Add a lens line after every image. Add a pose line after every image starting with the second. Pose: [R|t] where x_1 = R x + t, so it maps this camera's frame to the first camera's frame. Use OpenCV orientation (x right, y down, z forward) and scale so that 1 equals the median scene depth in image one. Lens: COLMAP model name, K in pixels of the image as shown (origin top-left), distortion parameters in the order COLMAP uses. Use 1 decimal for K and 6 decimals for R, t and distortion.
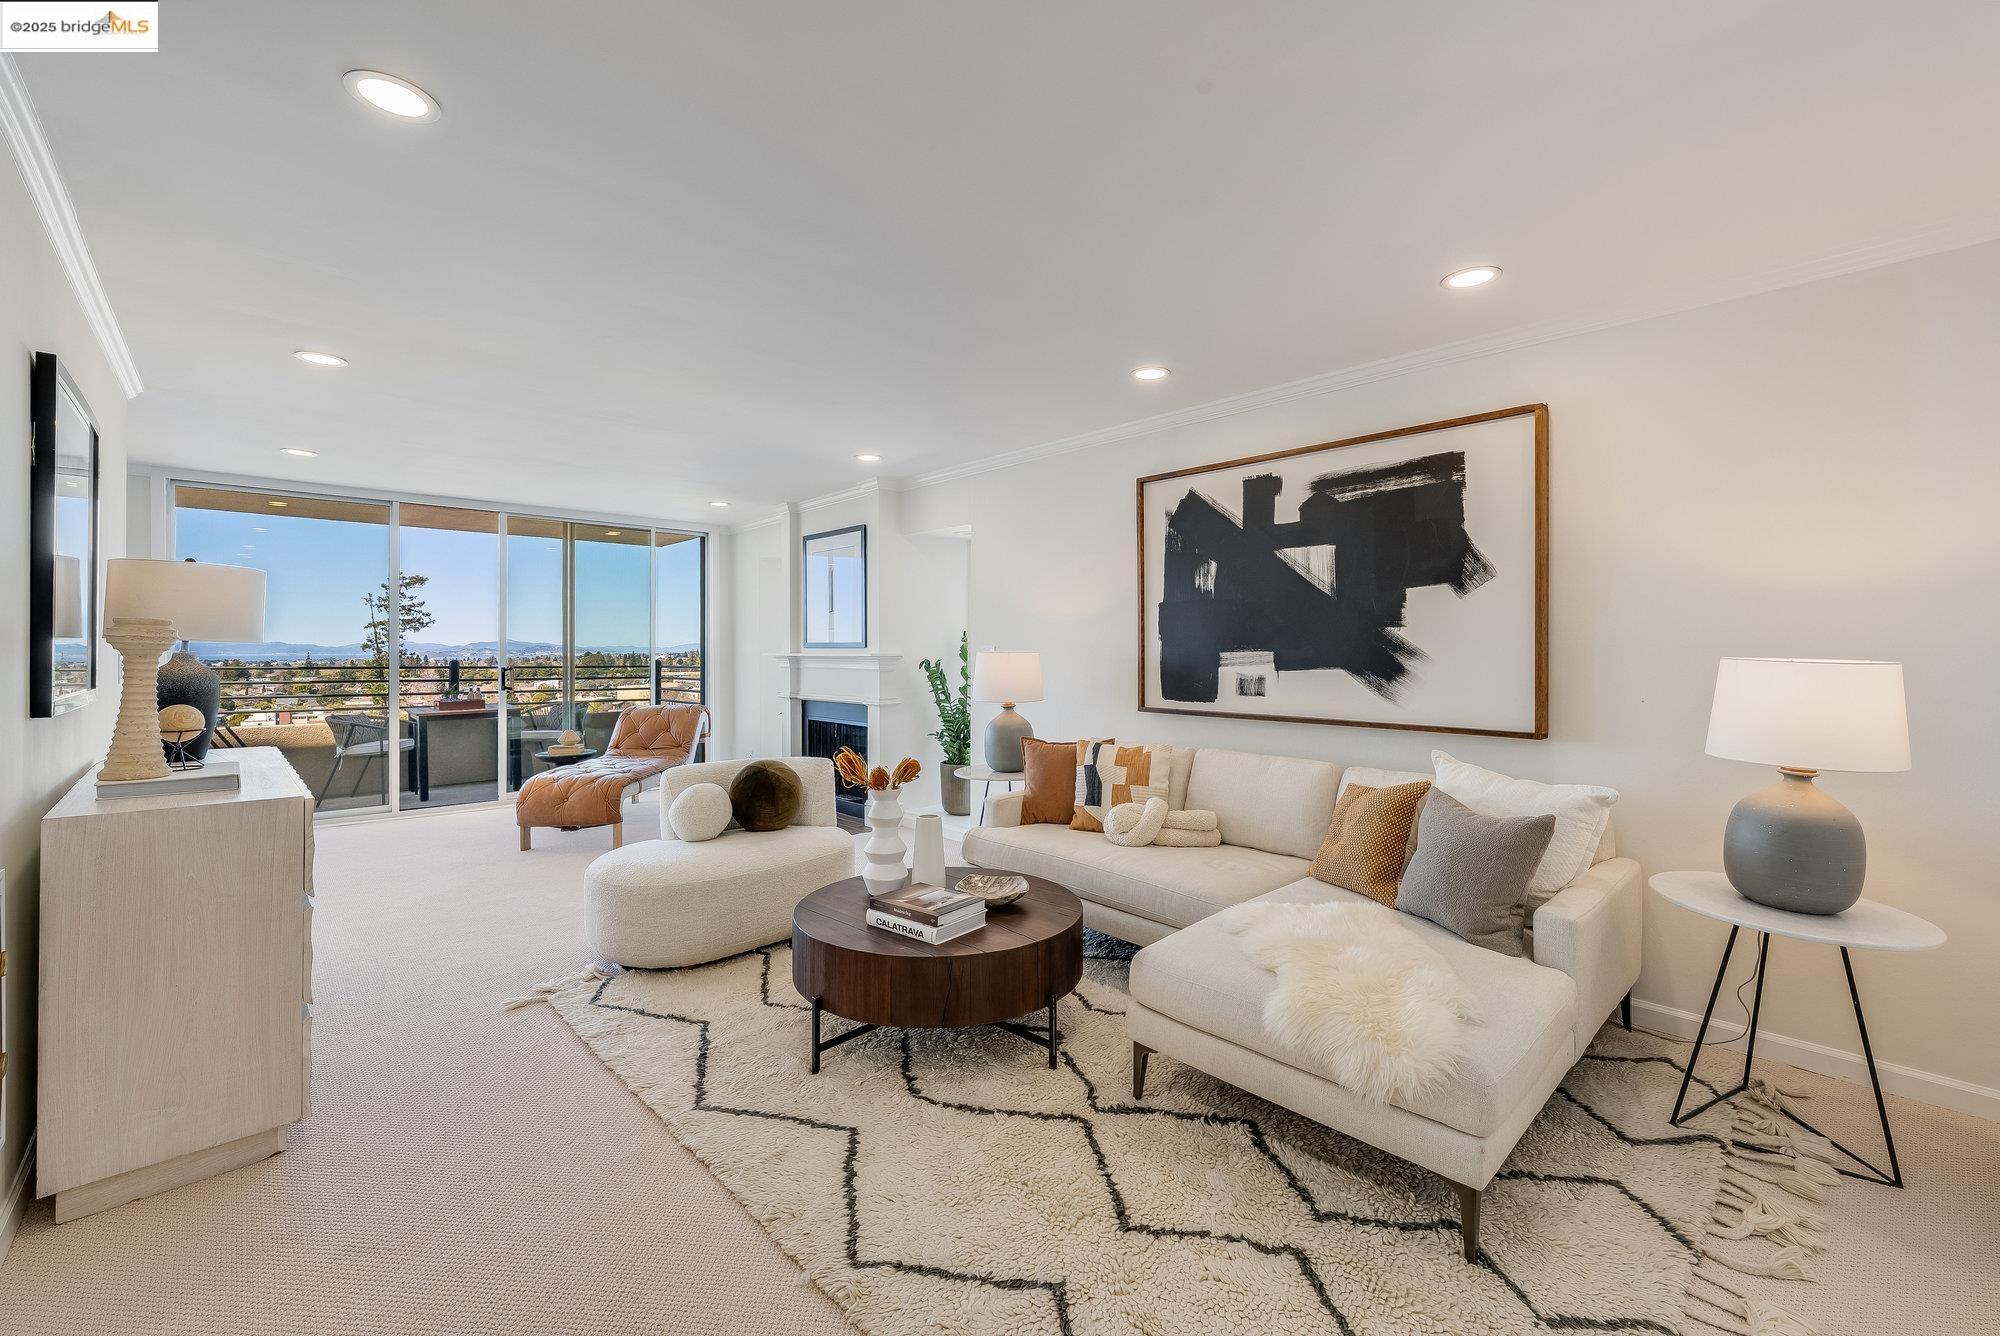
lens RADIAL K [[828.8, 0, 1007.0], [0, 828.8, 650.8], [0, 0, 1]] dist [-0.003516, -0.001119]
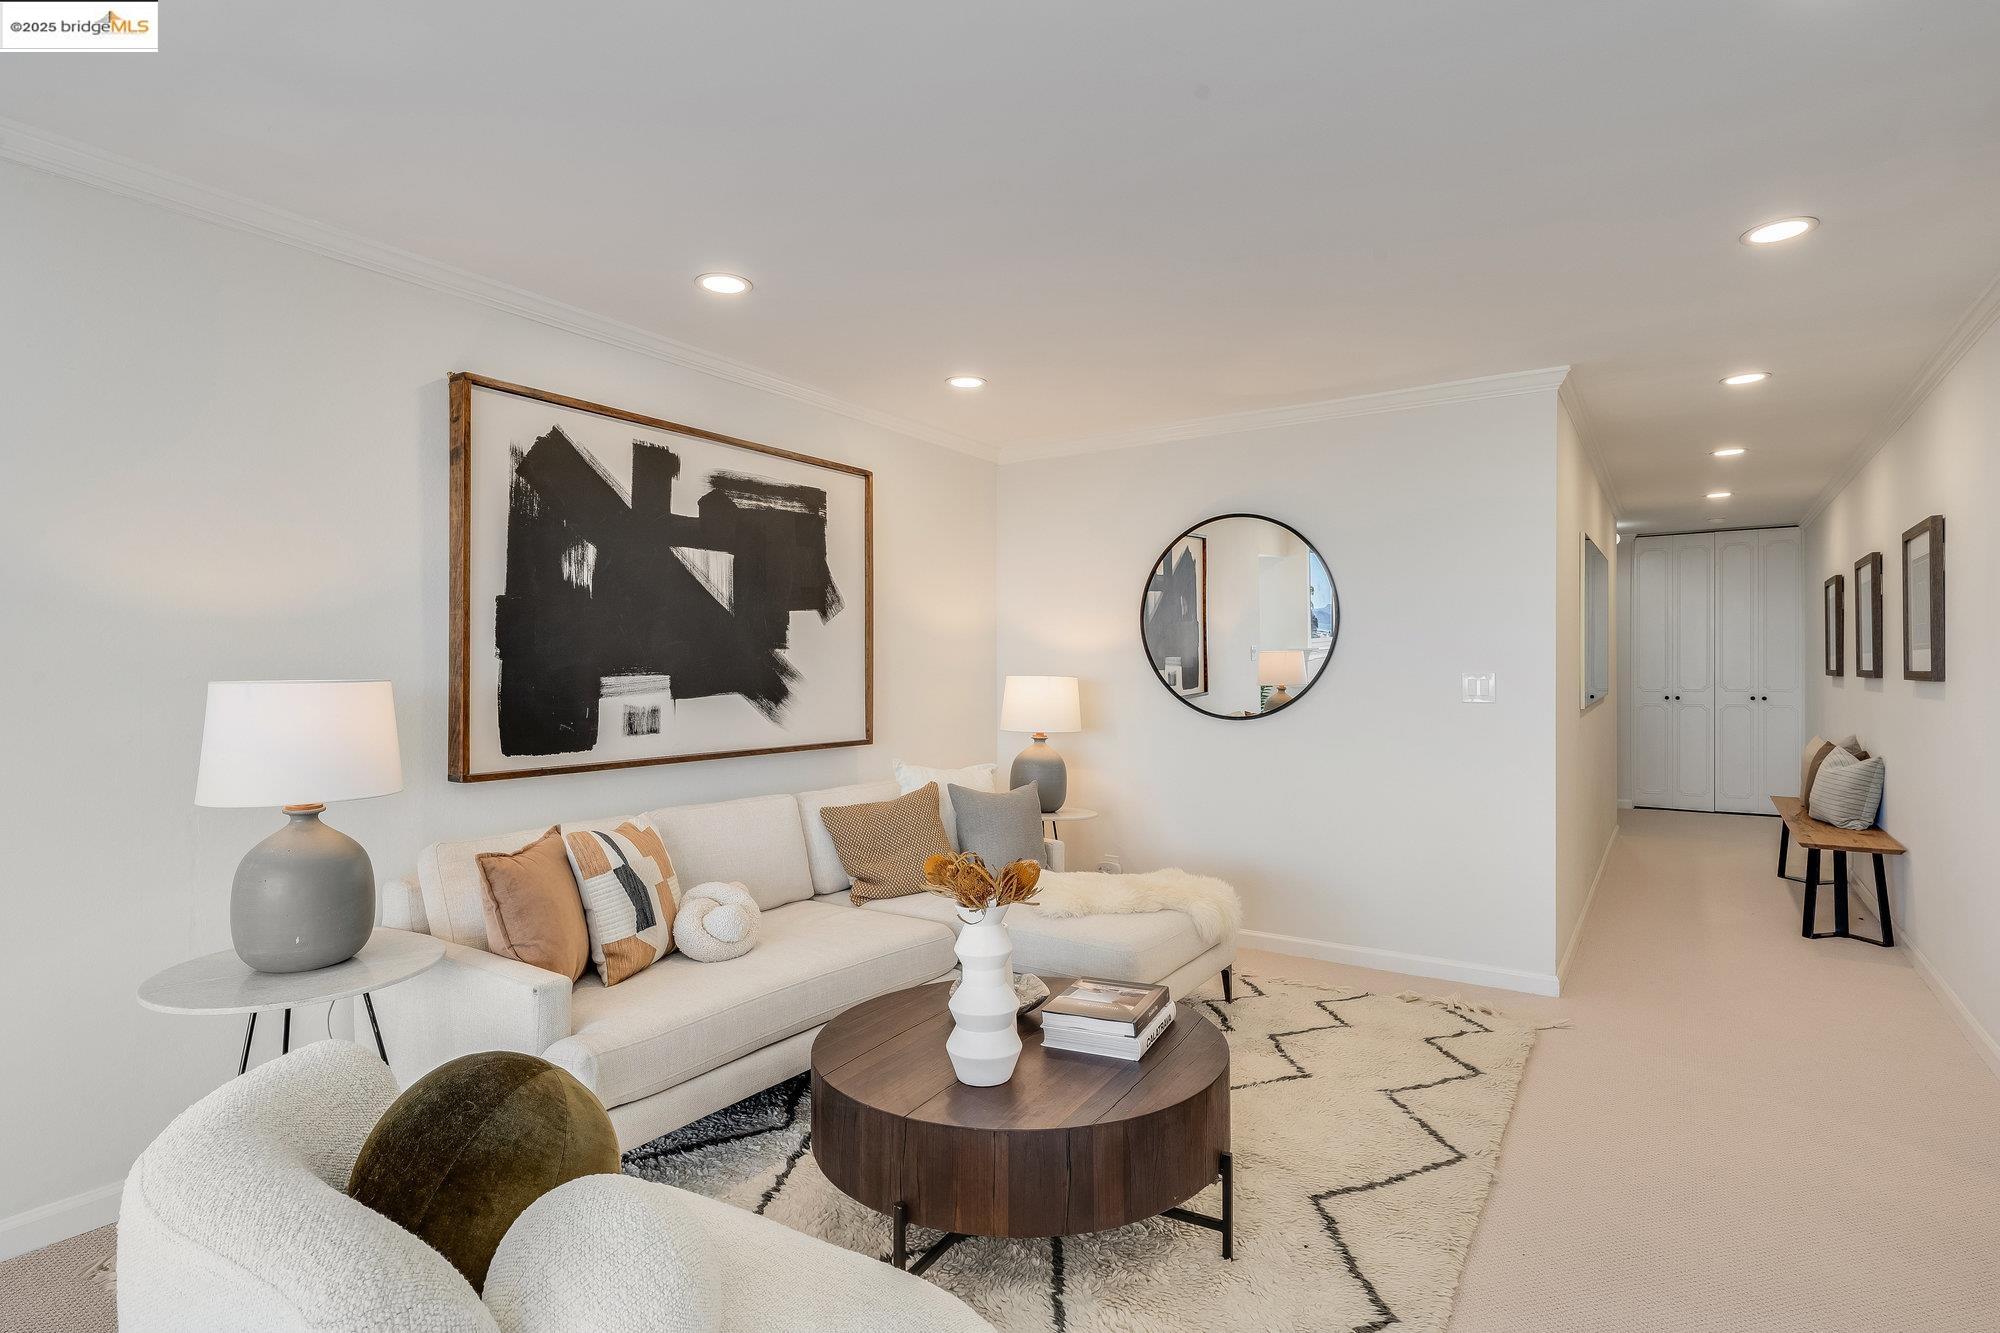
lens RADIAL K [[1019.6, 0, 1001.4], [0, 1019.6, 666.4], [0, 0, 1]] dist [0.011910, 0.000299]
pose [[-0.235805, 0.000134, 0.971800, -0.692421], [0.003923, 0.999992, 0.000815, -0.006839], [-0.971793, 0.004005, -0.235803, 0.919647]]
